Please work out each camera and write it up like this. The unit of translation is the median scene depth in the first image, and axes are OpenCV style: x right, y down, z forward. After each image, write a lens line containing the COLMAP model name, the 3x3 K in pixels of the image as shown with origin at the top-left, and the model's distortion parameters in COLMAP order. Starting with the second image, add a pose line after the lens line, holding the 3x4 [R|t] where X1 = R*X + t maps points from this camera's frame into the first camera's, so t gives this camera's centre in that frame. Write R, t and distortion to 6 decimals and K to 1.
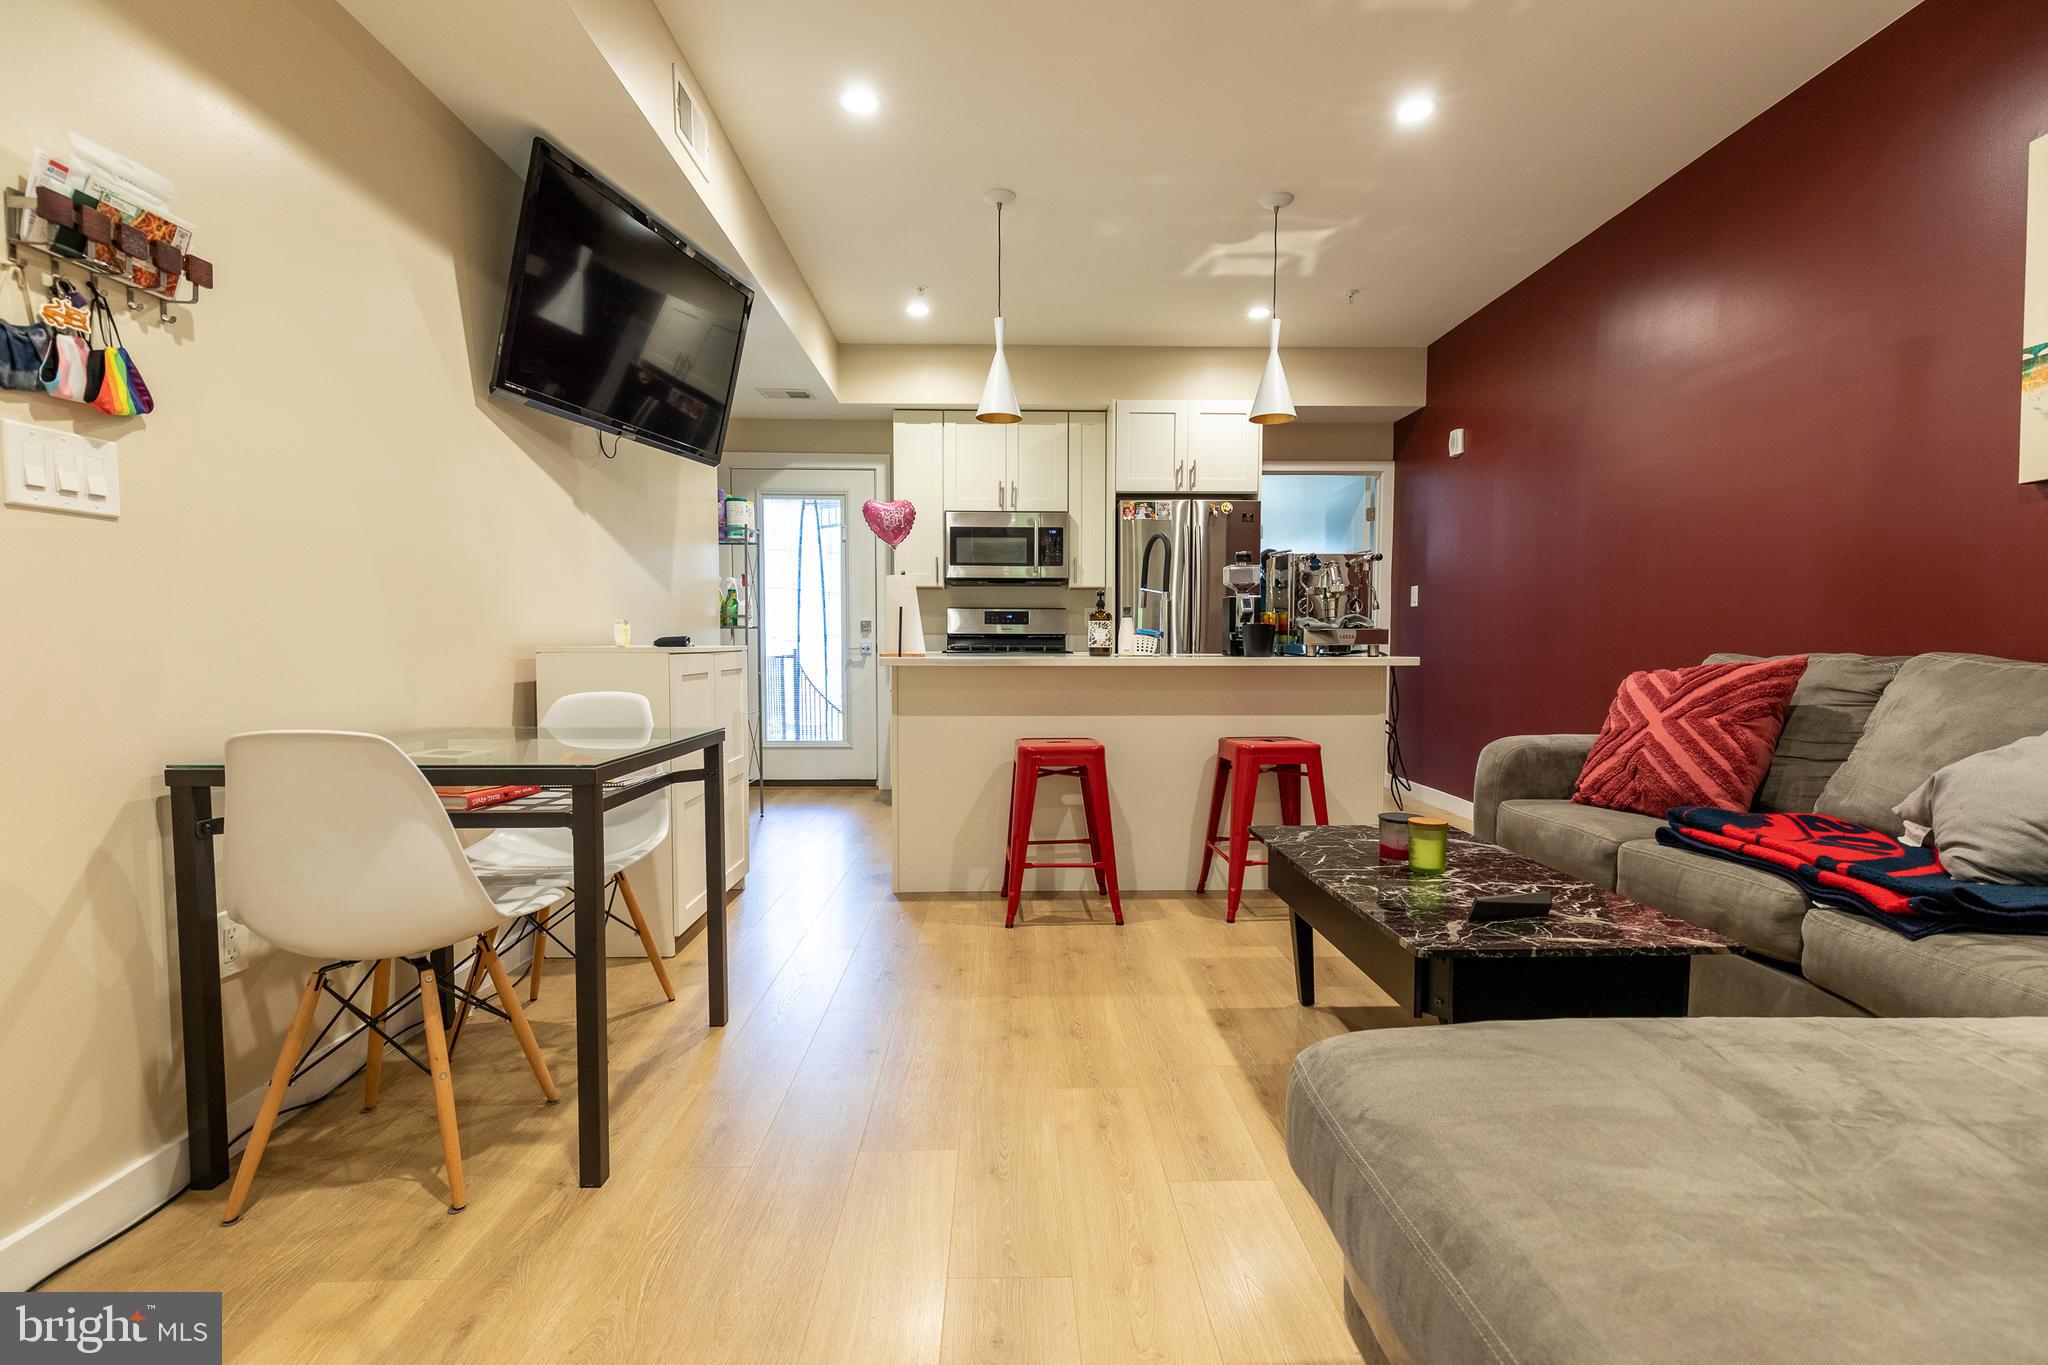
lens RADIAL K [[919.1, 0, 1024.0], [0, 919.1, 682.5], [0, 0, 1]] dist [-0.001124, 0.000587]
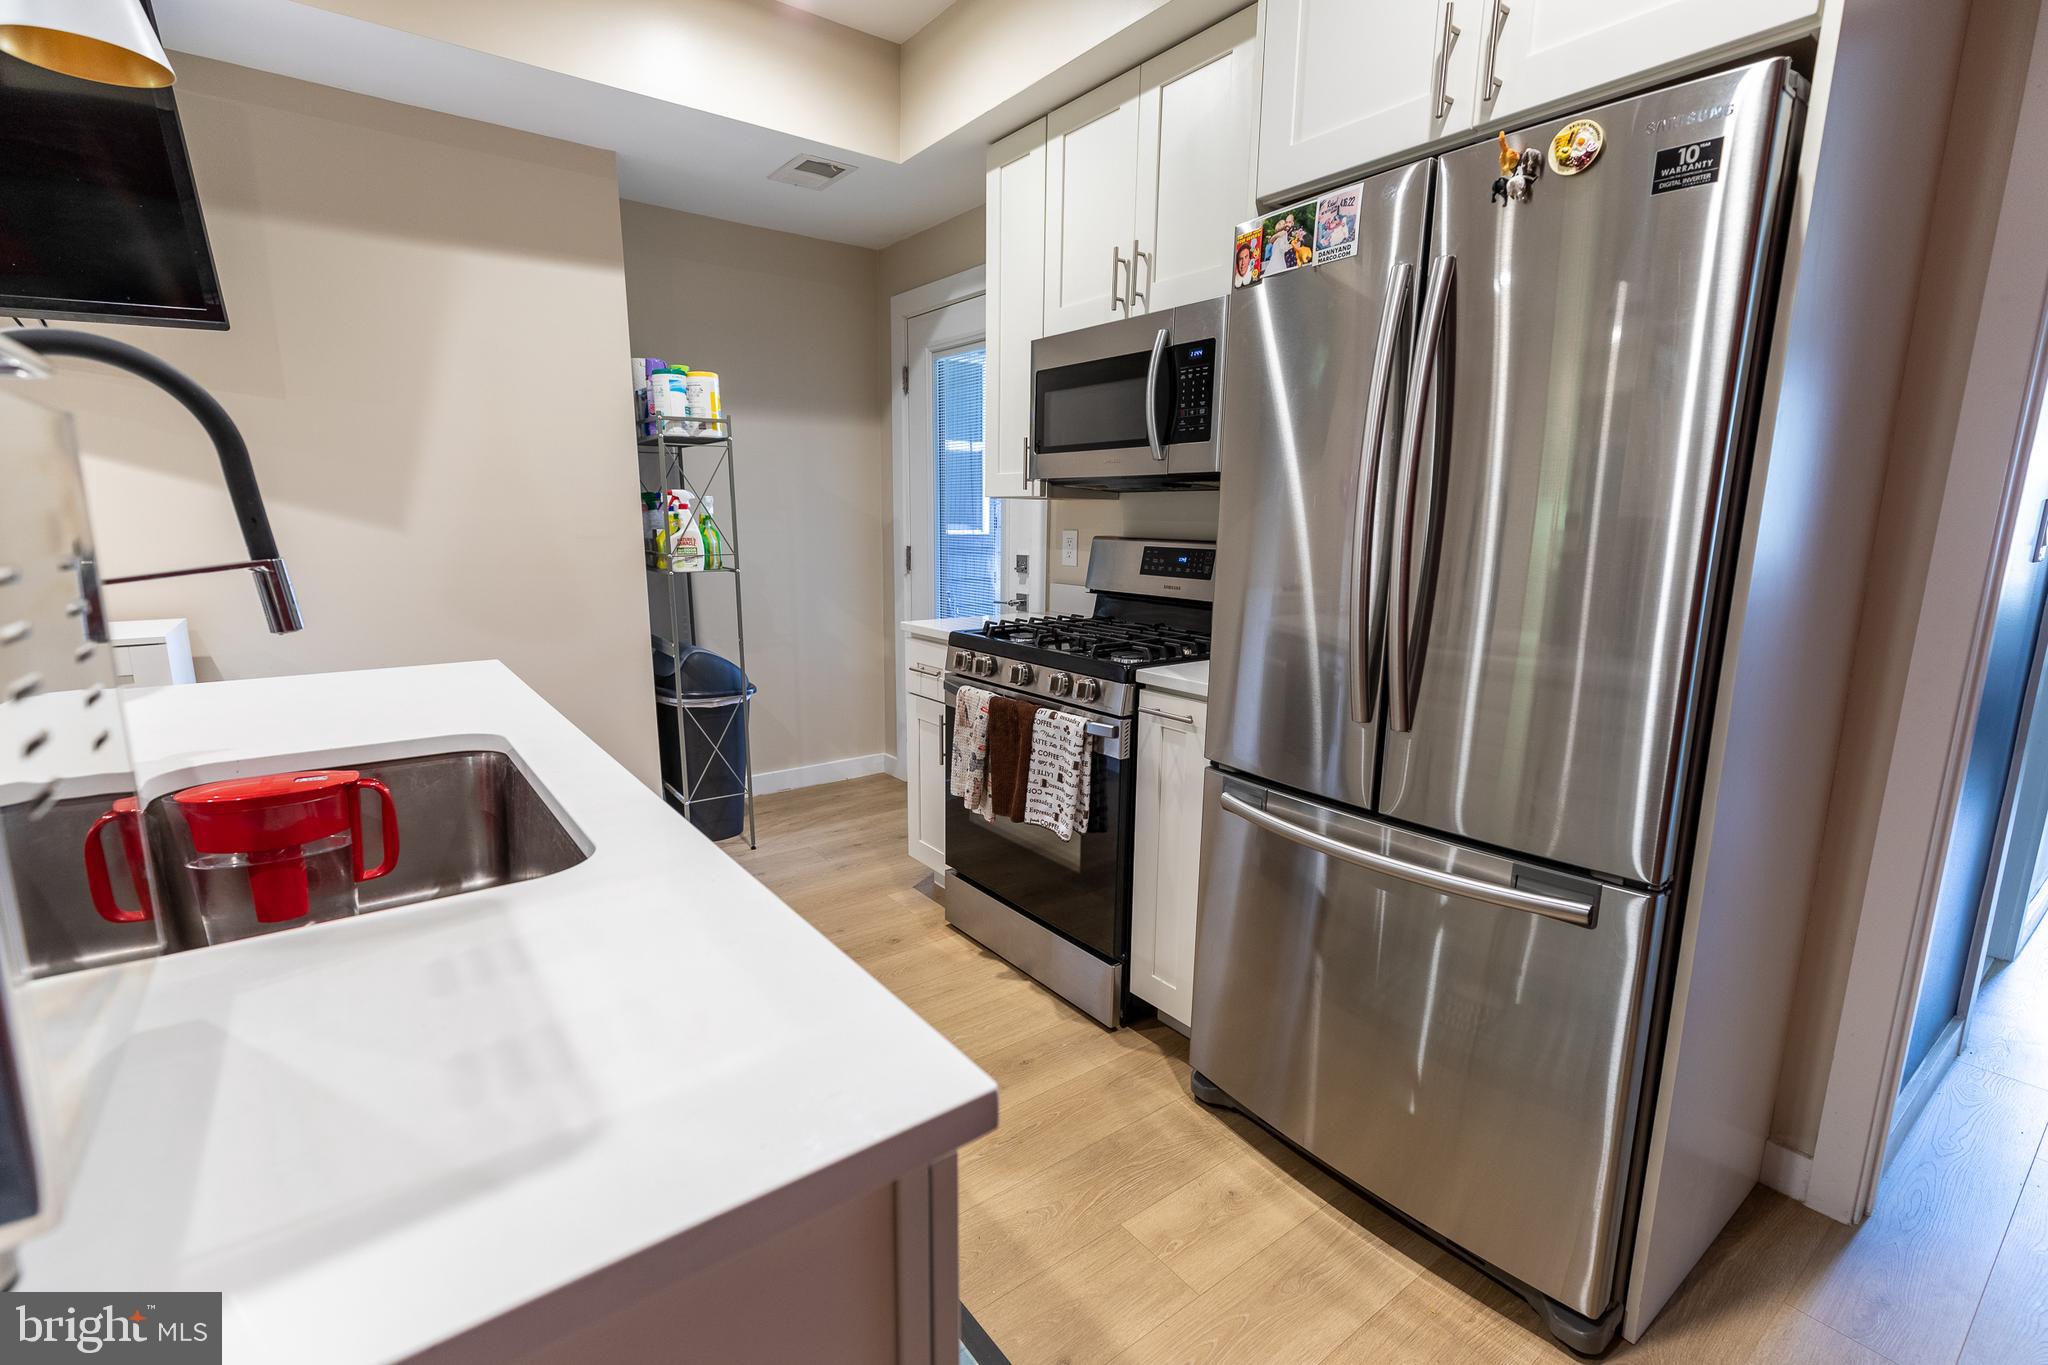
lens RADIAL K [[906.0, 0, 1024.0], [0, 906.0, 682.5], [0, 0, 1]] dist [0.000813, 0.000056]
pose [[0.581141, 0.153157, -0.799261, 0.624586], [-0.046199, 0.986756, 0.155495, -0.158044], [0.812491, -0.053439, 0.580520, 1.369193]]
